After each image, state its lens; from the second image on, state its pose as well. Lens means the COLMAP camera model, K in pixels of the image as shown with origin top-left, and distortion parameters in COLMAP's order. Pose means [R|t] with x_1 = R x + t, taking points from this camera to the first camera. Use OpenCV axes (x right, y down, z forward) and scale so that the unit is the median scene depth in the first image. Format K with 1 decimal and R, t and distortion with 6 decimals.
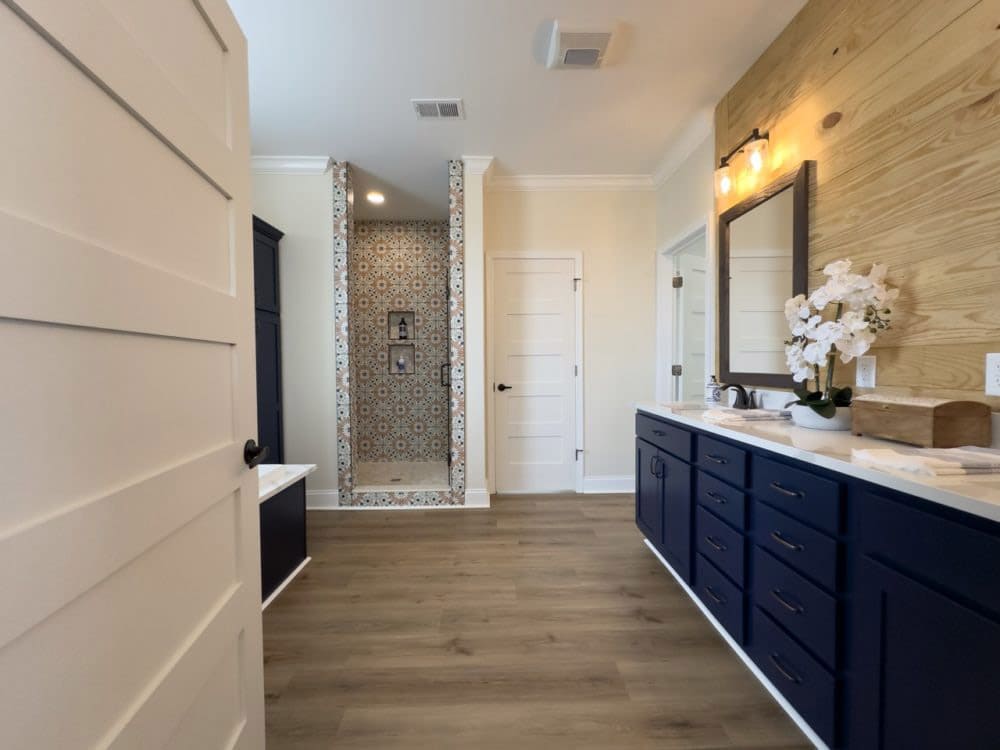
lens RADIAL K [[400.9, 0, 500.0], [0, 400.9, 375.0], [0, 0, 1]] dist [0.000220, 0.000231]
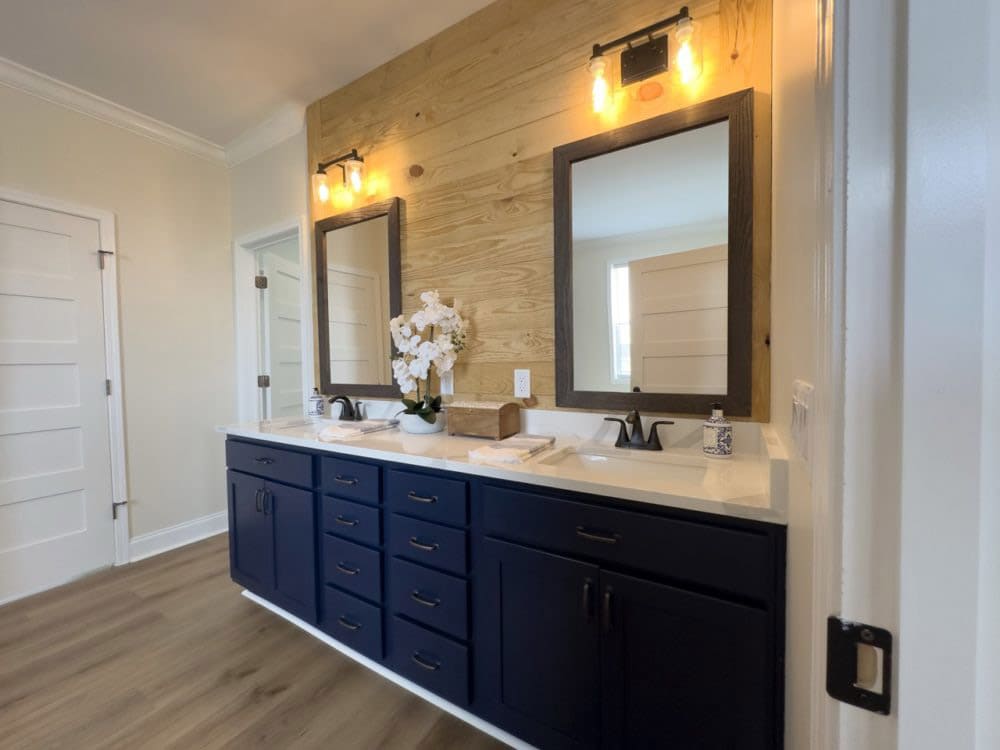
lens RADIAL K [[400.9, 0, 500.0], [0, 400.9, 375.0], [0, 0, 1]] dist [0.000220, 0.000231]
pose [[0.535513, -0.023934, 0.844188, -0.054553], [0.032325, 0.999447, 0.007831, -0.031308], [-0.843908, 0.023095, 0.535990, 0.160741]]
